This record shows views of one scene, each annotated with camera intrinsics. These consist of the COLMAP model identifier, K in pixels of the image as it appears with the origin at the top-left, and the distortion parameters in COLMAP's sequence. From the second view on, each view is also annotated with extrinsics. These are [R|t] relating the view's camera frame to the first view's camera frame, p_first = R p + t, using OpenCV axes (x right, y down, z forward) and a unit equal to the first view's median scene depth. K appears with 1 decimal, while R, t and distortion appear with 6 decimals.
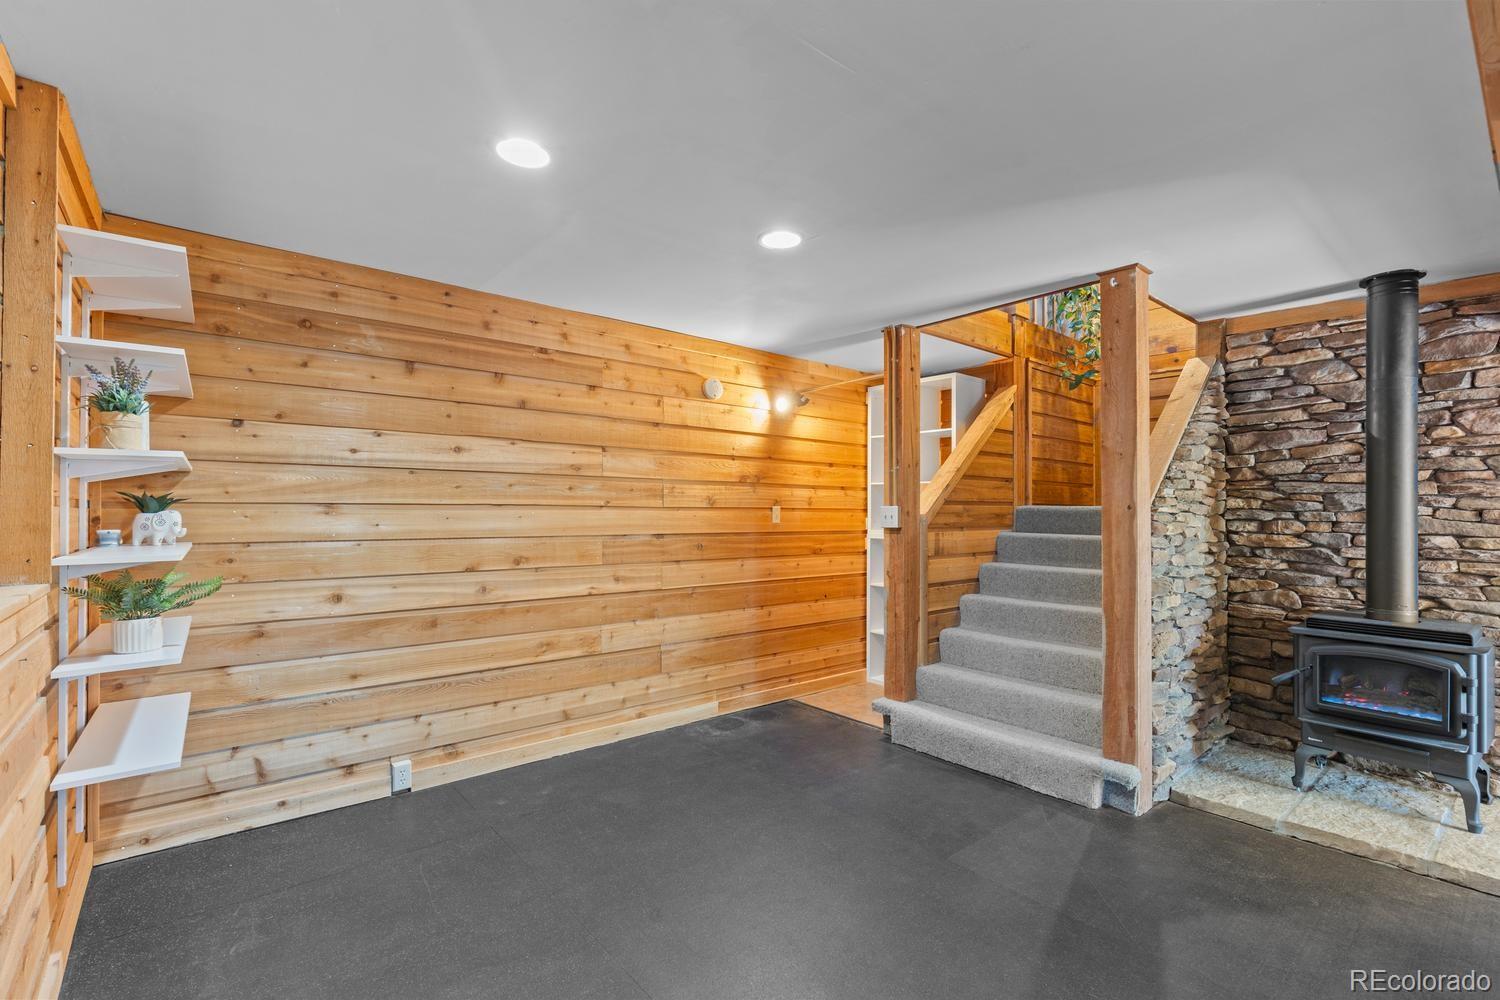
lens RADIAL K [[677.1, 0, 750.3], [0, 677.1, 513.8], [0, 0, 1]] dist [0.004579, -0.000011]
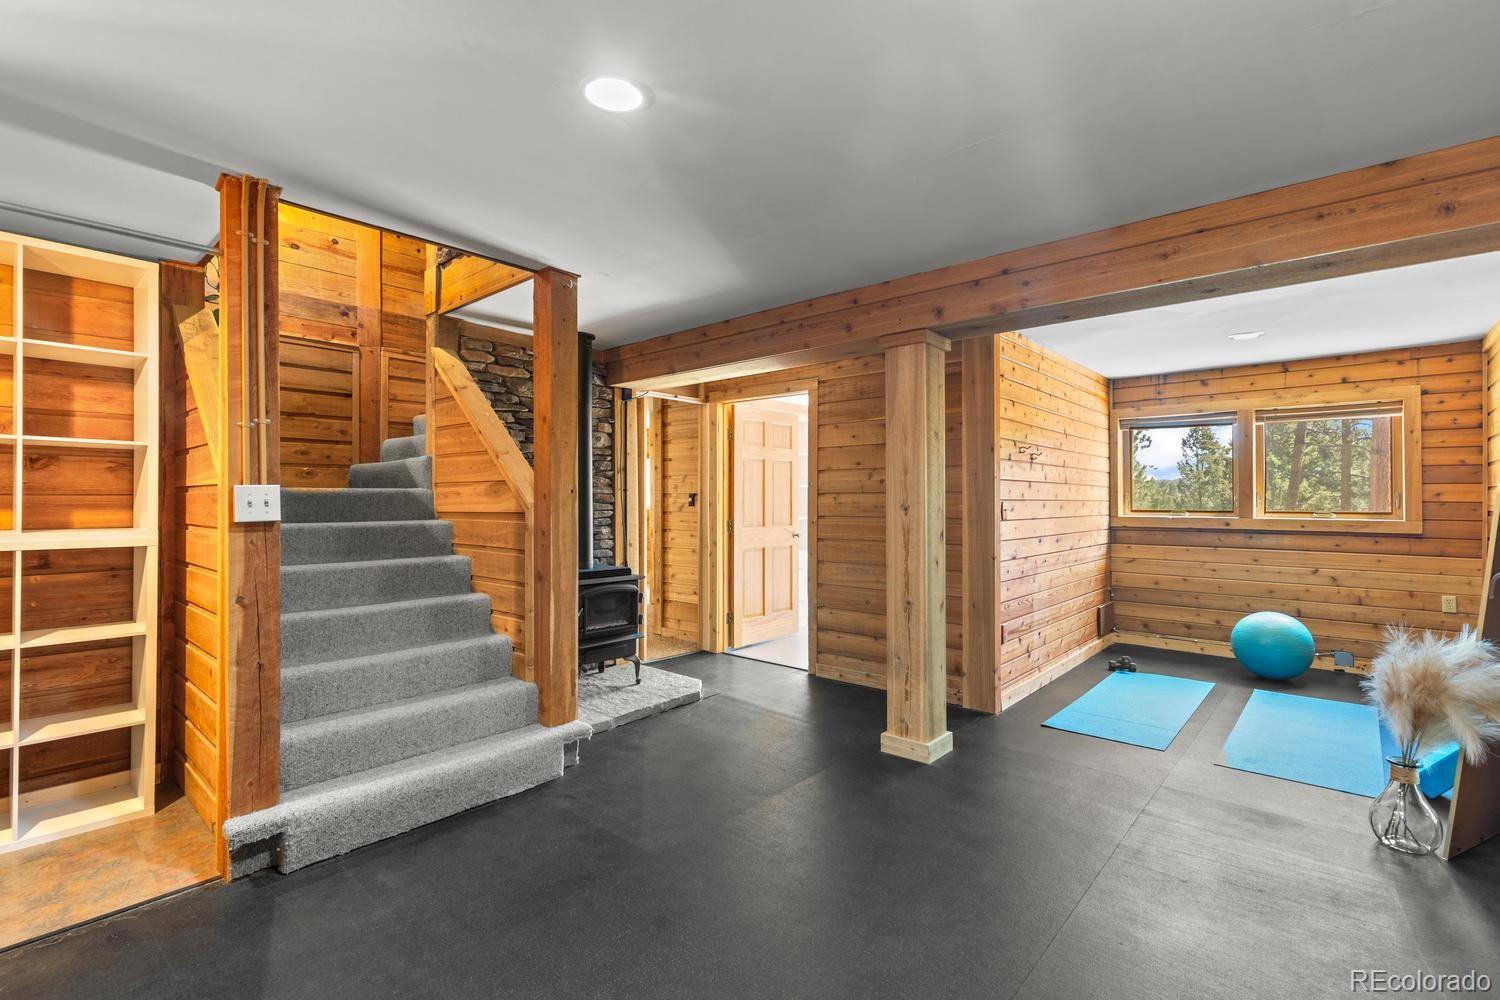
lens RADIAL K [[684.1, 0, 750.0], [0, 684.1, 500.0], [0, 0, 1]] dist [0.001201, -0.000425]
pose [[-0.148323, -0.007257, 0.988912, -0.514169], [0.002520, 0.999967, 0.007716, -0.002143], [-0.988936, 0.003637, -0.148300, 0.758644]]
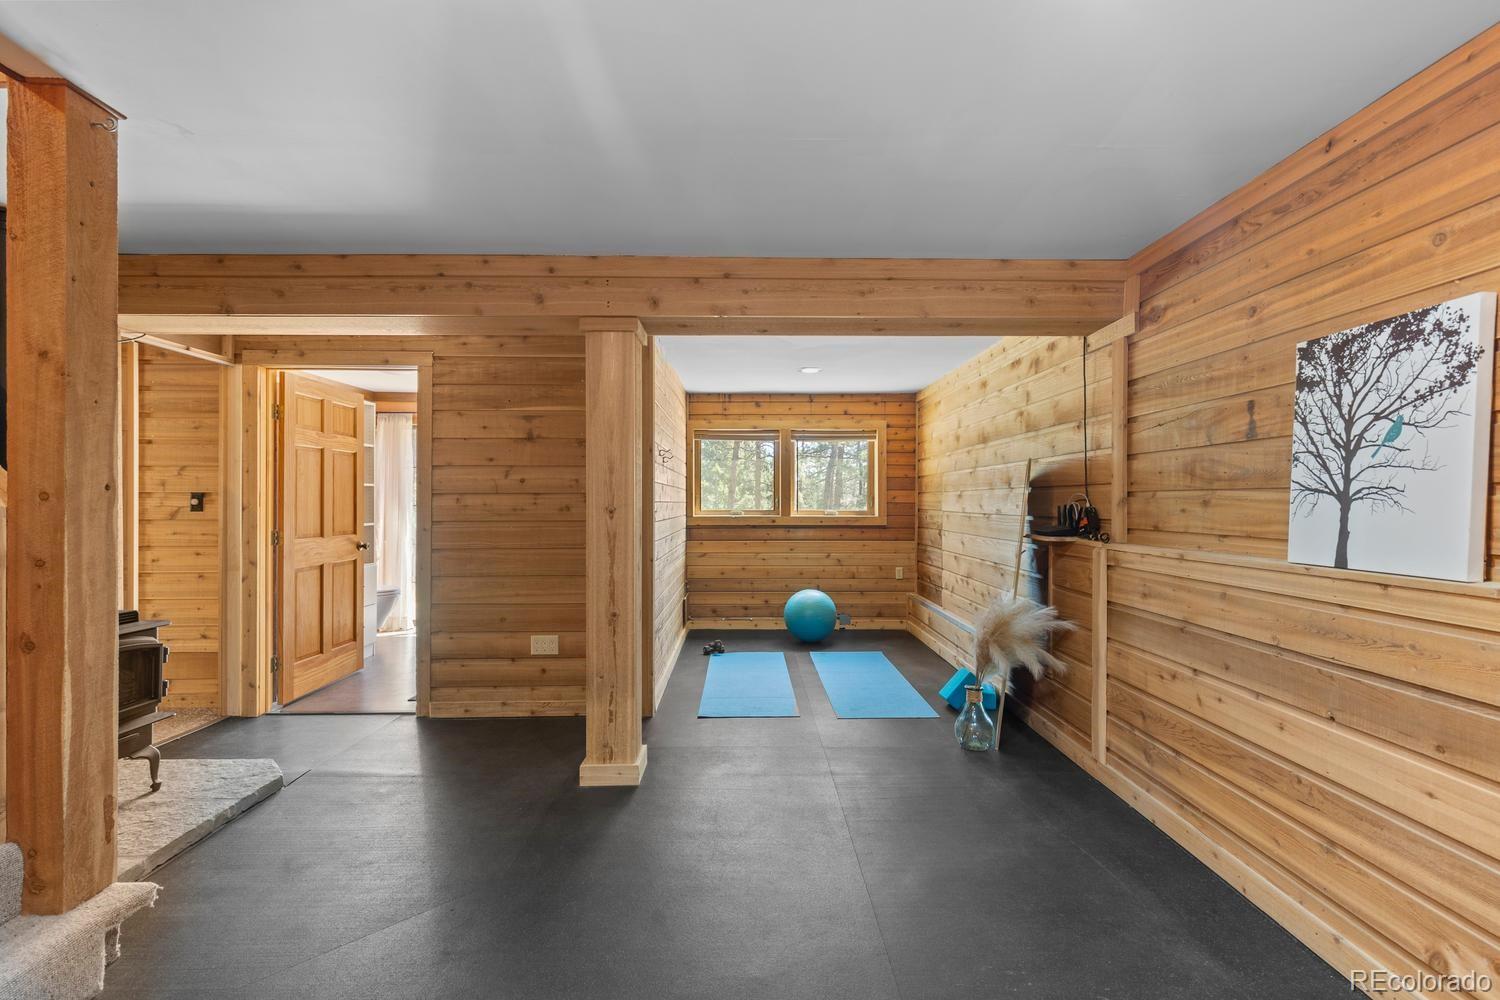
lens RADIAL K [[677.1, 0, 756.9], [0, 677.1, 503.4], [0, 0, 1]] dist [0.001511, -0.000882]
pose [[-0.780648, -0.008460, 0.624914, -0.274465], [-0.002584, 0.999944, 0.010309, -0.001595], [-0.624966, 0.006433, -0.780625, 0.964300]]
